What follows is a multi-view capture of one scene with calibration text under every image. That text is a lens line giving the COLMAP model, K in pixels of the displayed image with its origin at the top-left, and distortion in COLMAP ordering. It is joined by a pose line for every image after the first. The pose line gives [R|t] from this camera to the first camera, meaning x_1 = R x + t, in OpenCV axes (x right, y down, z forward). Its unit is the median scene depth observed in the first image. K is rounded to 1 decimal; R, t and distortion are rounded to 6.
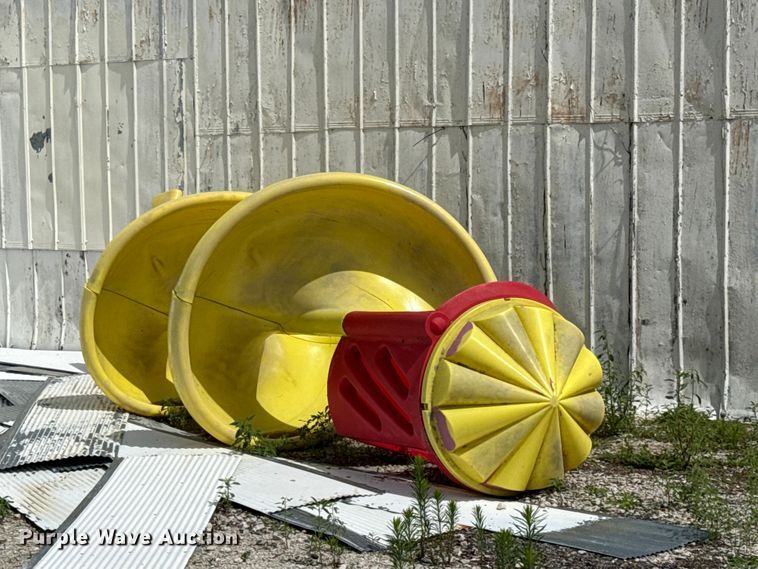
lens RADIAL K [[1711.2, 0, 379.0], [0, 1711.2, 284.5], [0, 0, 1]] dist [0.100649, 0.254860]
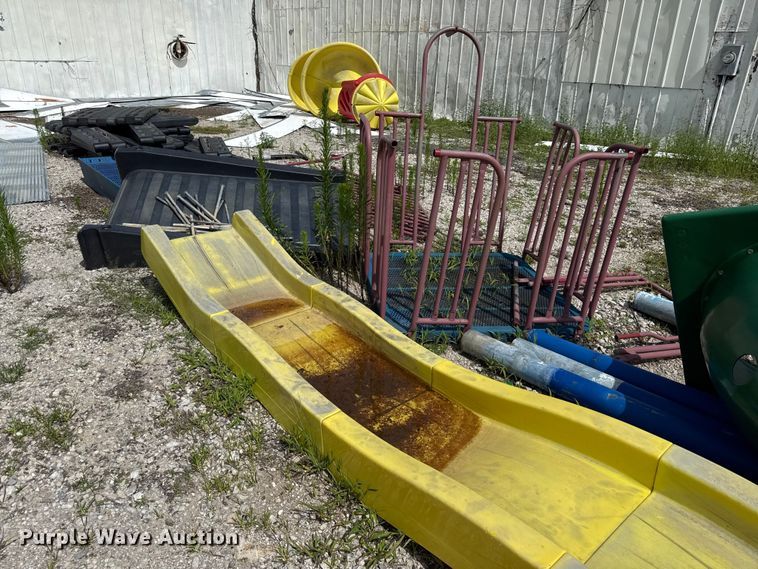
lens RADIAL K [[530.3, 0, 379.0], [0, 530.3, 284.5], [0, 0, 1]] dist [0.093175, -0.119381]
pose [[0.991199, 0.090902, -0.096239, 0.201571], [-0.053745, 0.940690, 0.334983, 0.034822], [0.120982, -0.326862, 0.937296, -0.263922]]
